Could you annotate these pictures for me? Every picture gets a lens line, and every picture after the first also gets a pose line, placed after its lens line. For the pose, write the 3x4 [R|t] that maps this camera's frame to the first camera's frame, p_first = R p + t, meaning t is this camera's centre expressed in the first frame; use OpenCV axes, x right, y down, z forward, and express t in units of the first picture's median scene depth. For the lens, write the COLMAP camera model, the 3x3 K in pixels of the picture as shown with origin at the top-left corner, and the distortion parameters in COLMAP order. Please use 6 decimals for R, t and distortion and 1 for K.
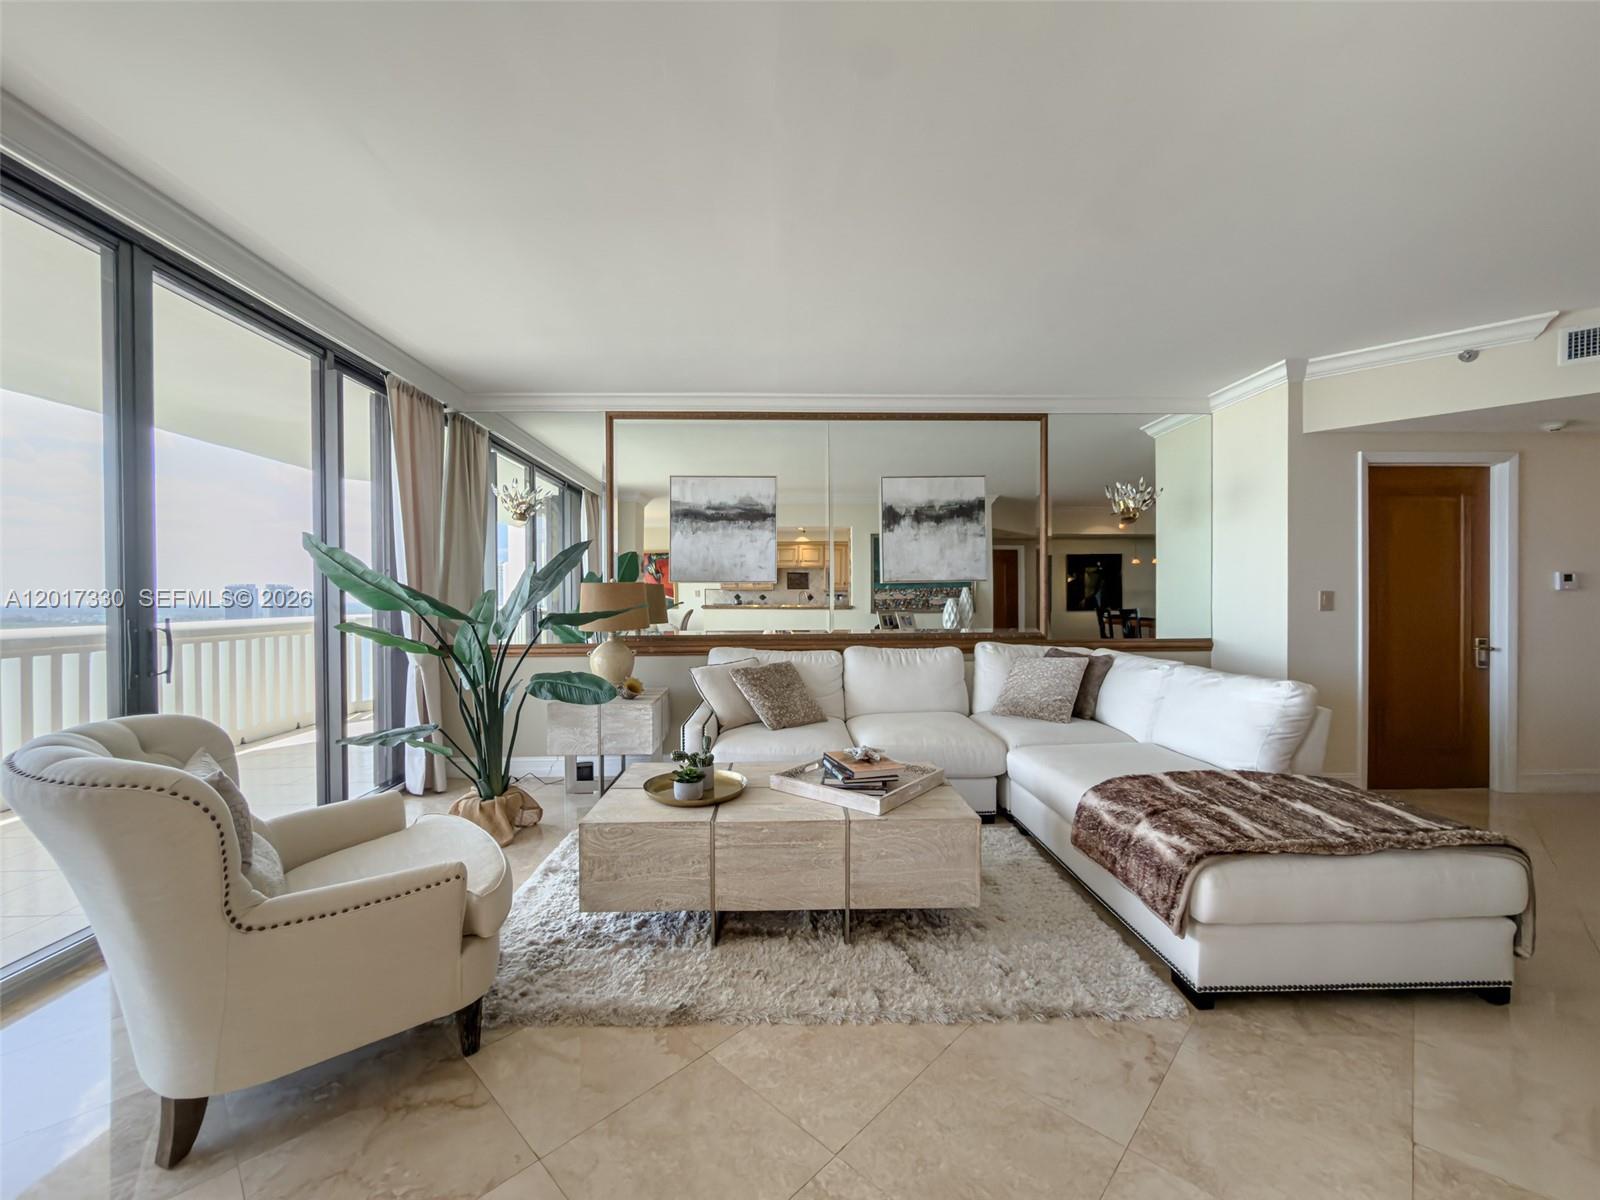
lens RADIAL K [[642.1, 0, 795.2], [0, 642.1, 602.8], [0, 0, 1]] dist [-0.002966, 0.000549]
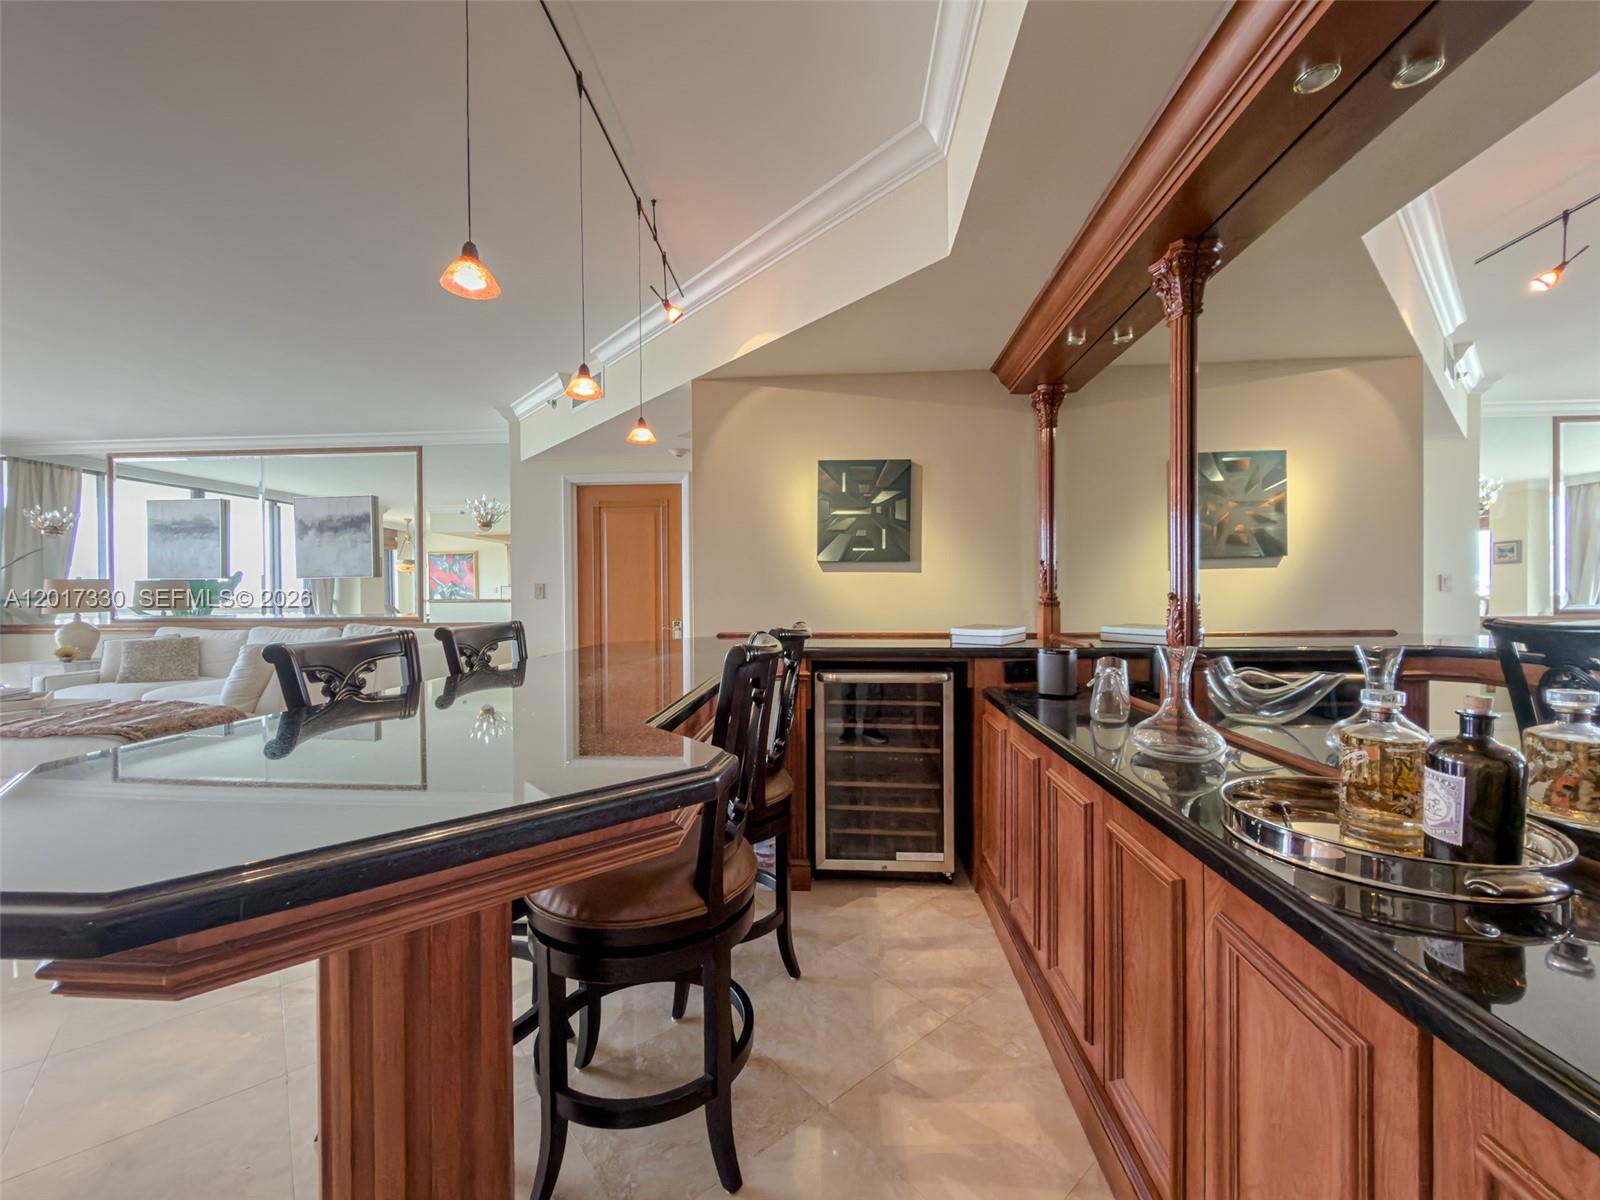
lens RADIAL K [[642.1, 0, 799.0], [0, 642.1, 601.6], [0, 0, 1]] dist [-0.002966, 0.000549]
pose [[0.995153, -0.000543, -0.098341, 1.309221], [0.000876, 0.999994, 0.003340, 0.012156], [0.098339, -0.003410, 0.995147, -0.205088]]
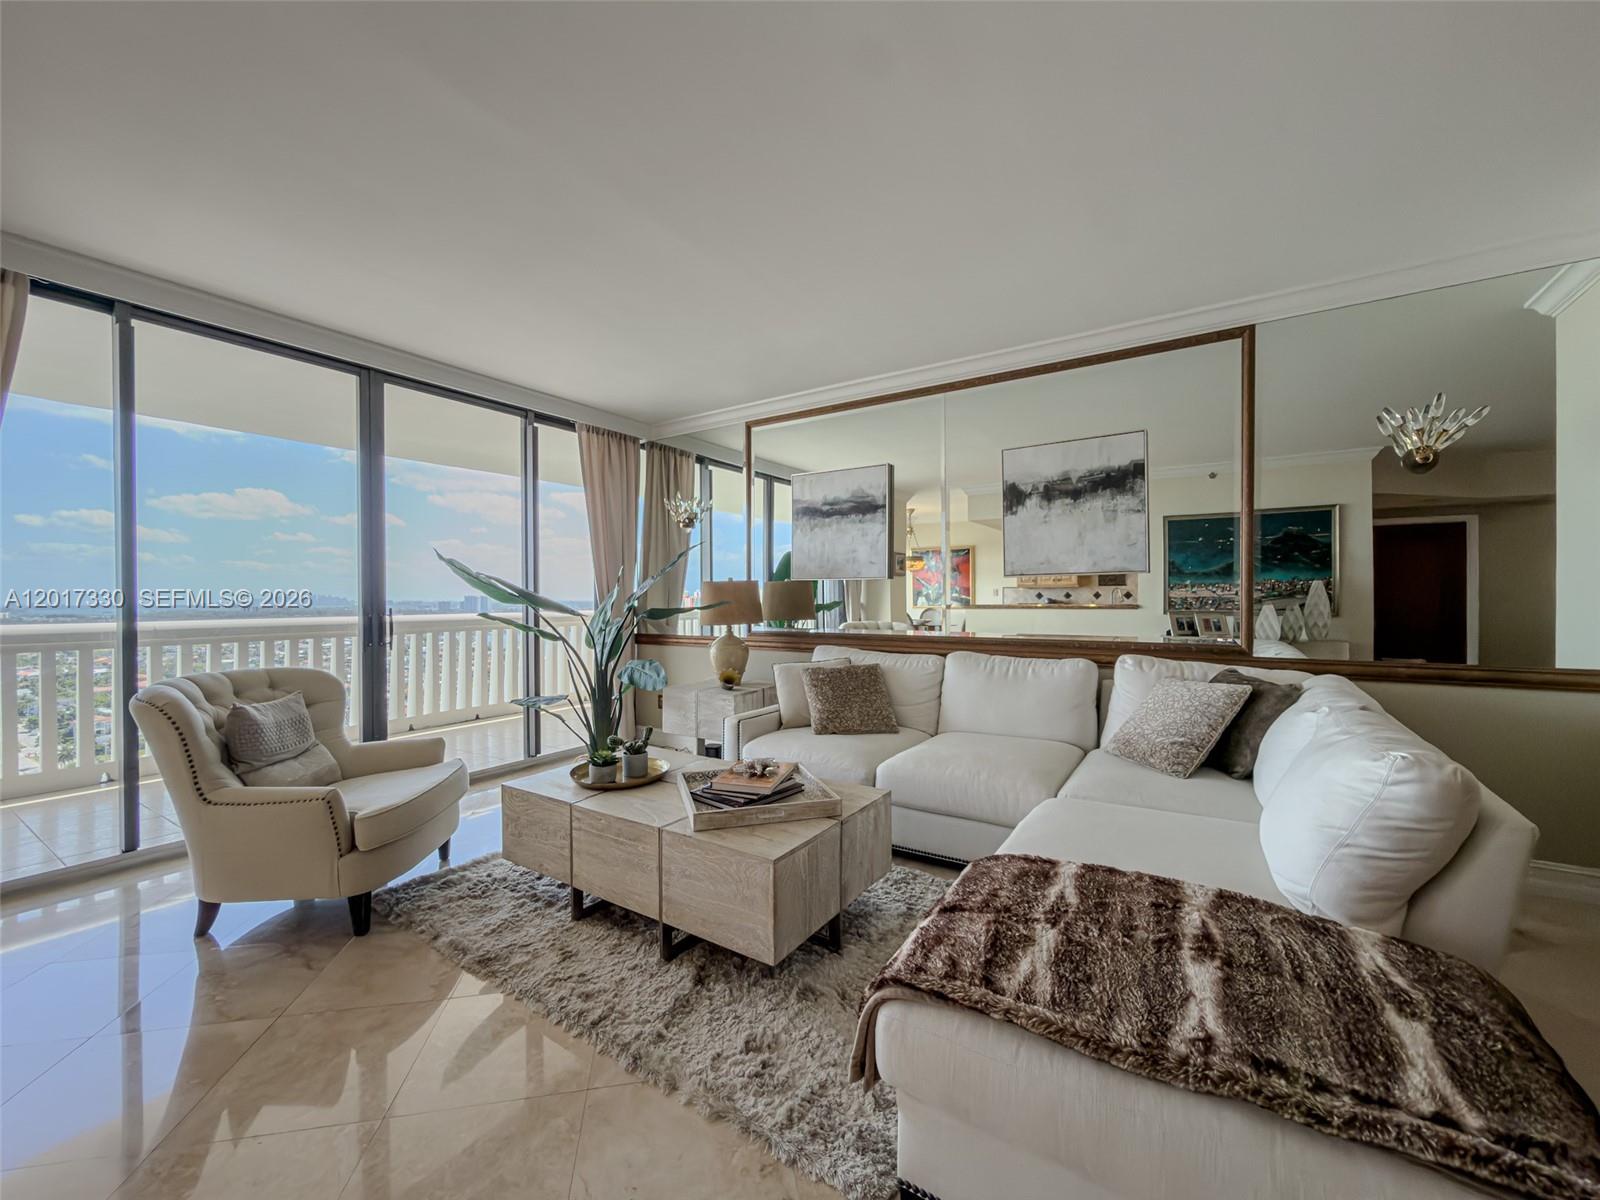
lens RADIAL K [[642.1, 0, 798.5], [0, 642.1, 601.0], [0, 0, 1]] dist [-0.002966, 0.000549]
pose [[0.820070, 0.005886, -0.572233, 0.400895], [-0.005827, 0.999981, 0.001935, -0.000301], [0.572234, 0.001747, 0.820089, 0.171359]]
